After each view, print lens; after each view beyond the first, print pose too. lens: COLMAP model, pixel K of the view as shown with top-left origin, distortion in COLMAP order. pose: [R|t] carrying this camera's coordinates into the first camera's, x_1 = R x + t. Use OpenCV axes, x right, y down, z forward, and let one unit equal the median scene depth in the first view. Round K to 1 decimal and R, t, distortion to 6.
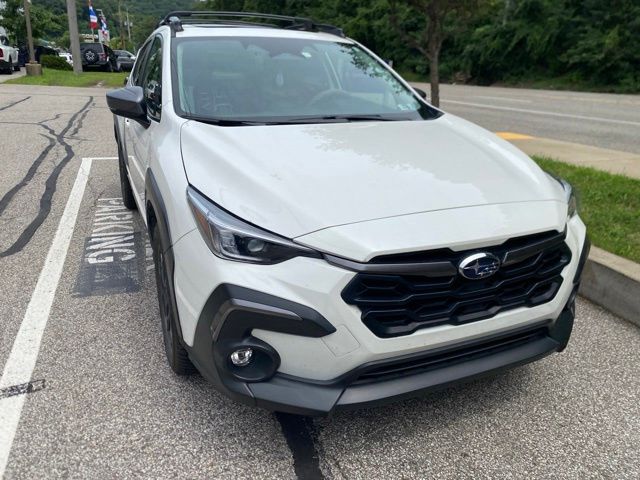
lens RADIAL K [[493.1, 0, 312.1], [0, 493.1, 238.4], [0, 0, 1]] dist [0.027698, -0.023845]
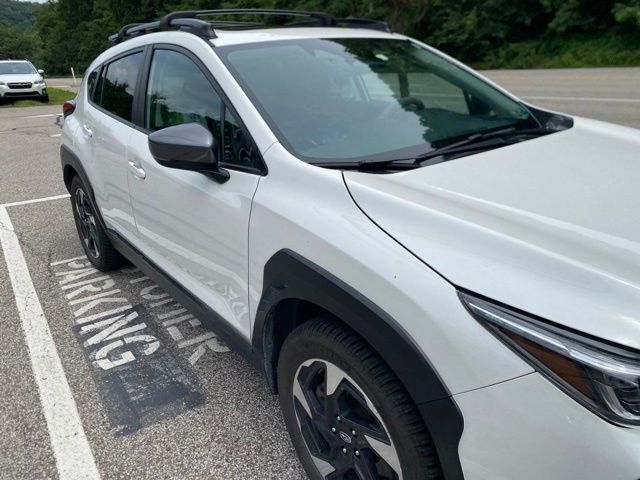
lens RADIAL K [[493.1, 0, 311.1], [0, 493.1, 233.5], [0, 0, 1]] dist [0.027698, -0.023845]
pose [[0.965353, -0.149158, 0.214114, -0.213187], [0.148796, 0.988706, 0.017896, -0.083982], [-0.214365, 0.014584, 0.976645, 0.175641]]
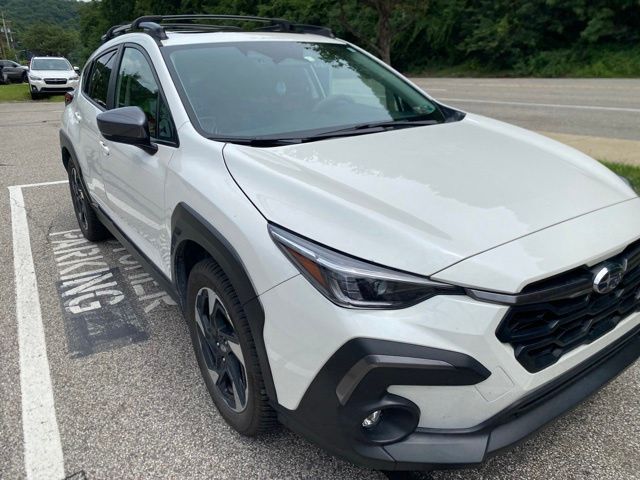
lens RADIAL K [[493.1, 0, 319.2], [0, 493.1, 241.5], [0, 0, 1]] dist [0.027698, -0.023845]
pose [[0.979175, -0.111943, 0.169367, -0.122396], [0.110244, 0.993715, 0.019428, -0.032529], [-0.170477, -0.000352, 0.985362, 0.058651]]
